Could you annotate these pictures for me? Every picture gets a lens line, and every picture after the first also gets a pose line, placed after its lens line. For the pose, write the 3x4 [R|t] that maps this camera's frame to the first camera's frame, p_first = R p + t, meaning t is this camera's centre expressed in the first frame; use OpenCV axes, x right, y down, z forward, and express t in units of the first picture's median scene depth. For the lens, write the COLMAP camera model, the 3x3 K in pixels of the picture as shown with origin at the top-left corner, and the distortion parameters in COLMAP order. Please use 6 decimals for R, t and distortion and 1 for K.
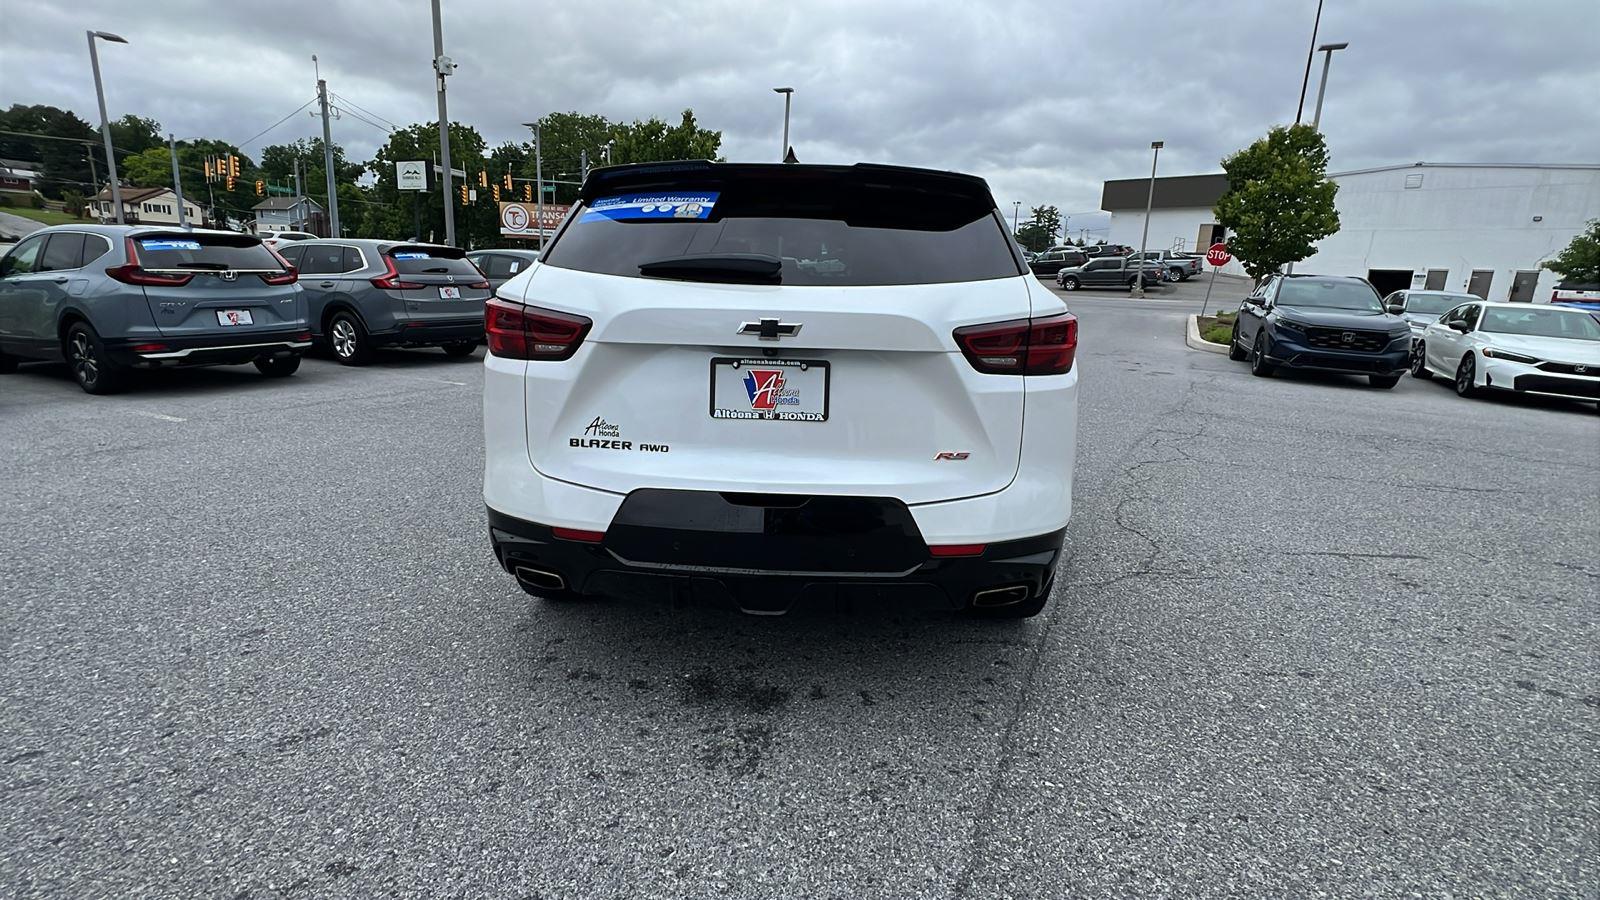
lens RADIAL K [[735.3, 0, 796.4], [0, 735.3, 449.9], [0, 0, 1]] dist [-0.002826, 0.000007]
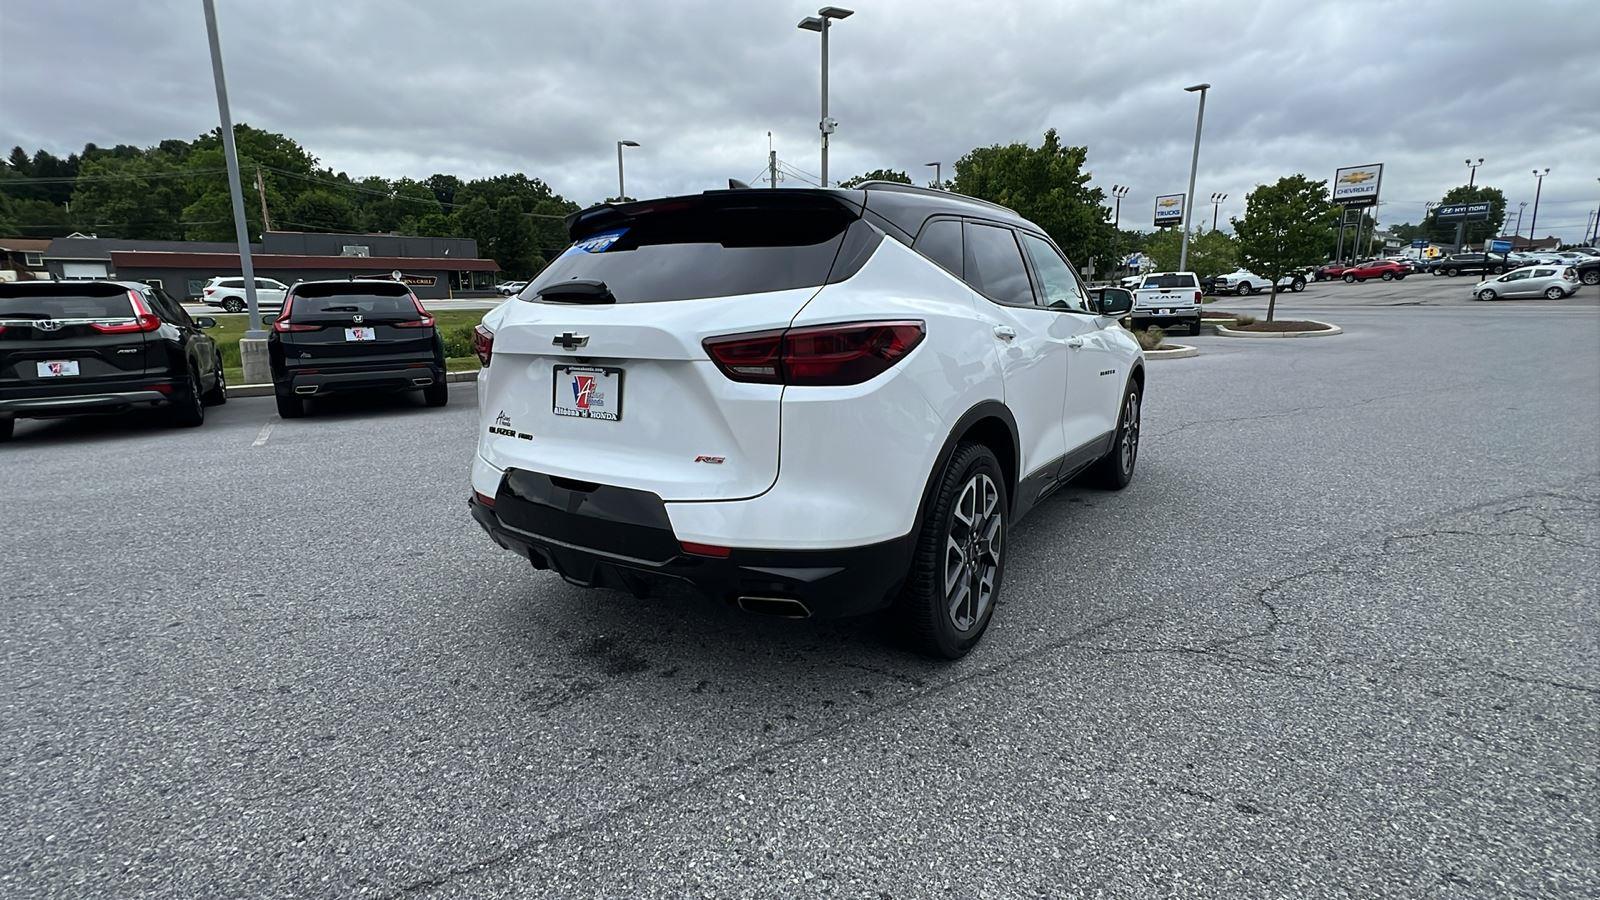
lens RADIAL K [[735.3, 0, 796.4], [0, 735.3, 449.9], [0, 0, 1]] dist [-0.002826, 0.000007]
pose [[0.852939, 0.064708, -0.517984, 0.854870], [-0.083267, 0.996447, -0.012632, -0.002633], [0.515326, 0.053906, 0.855297, 0.164529]]
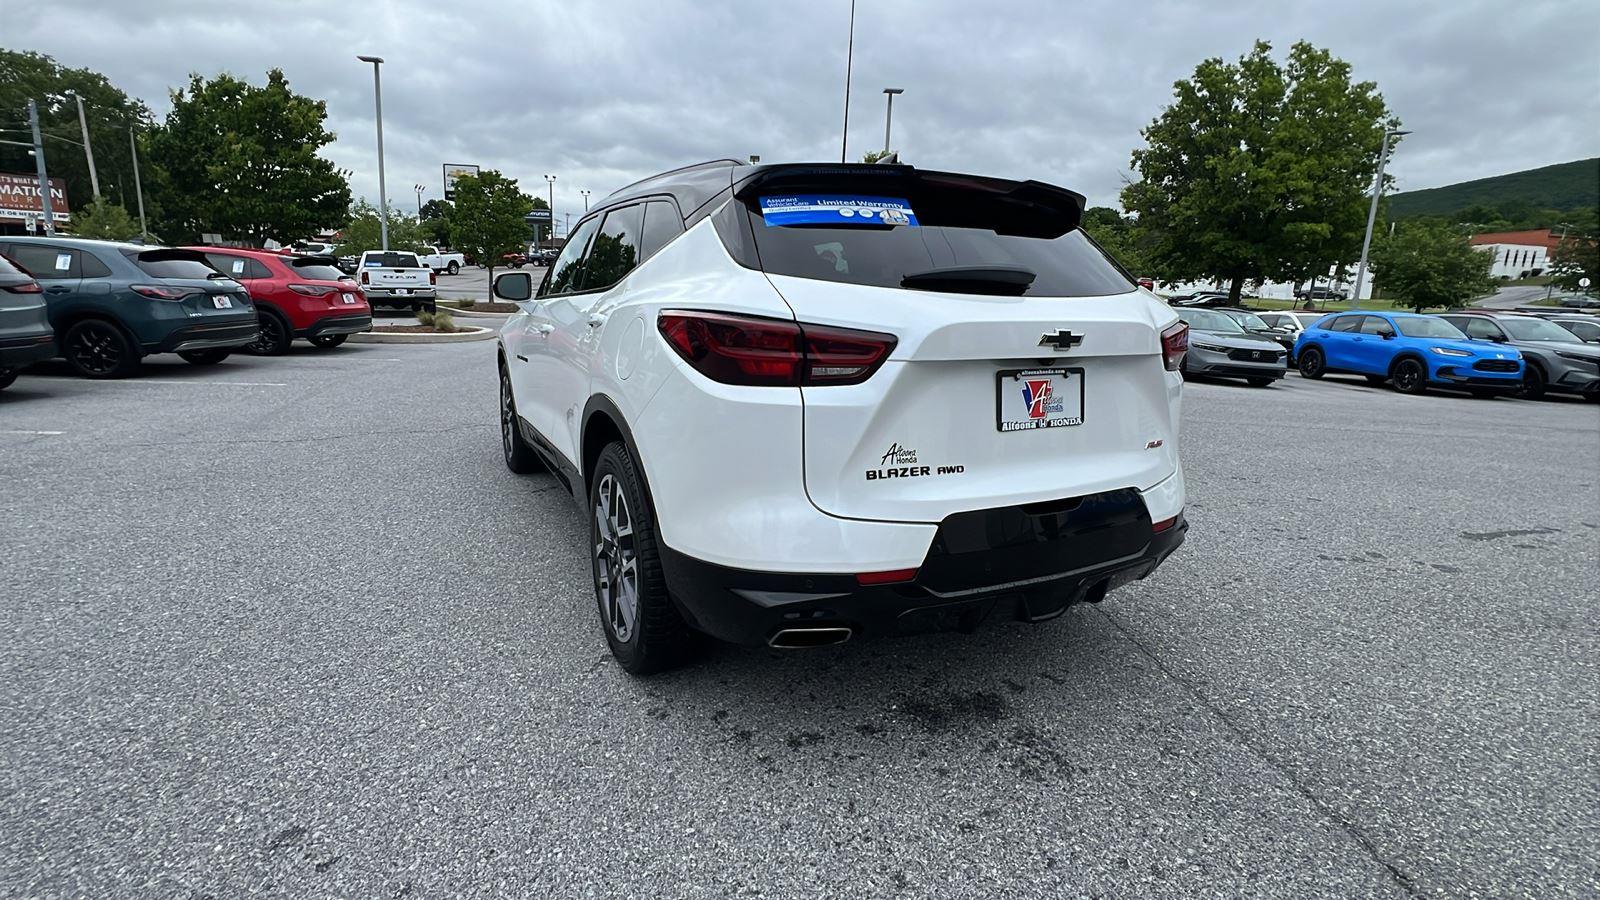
lens RADIAL K [[735.3, 0, 796.4], [0, 735.3, 449.9], [0, 0, 1]] dist [-0.002826, 0.000007]
pose [[0.865928, -0.111093, 0.487676, -0.823768], [0.110410, 0.993425, 0.030256, -0.078448], [-0.487831, 0.027645, 0.872500, 0.270823]]
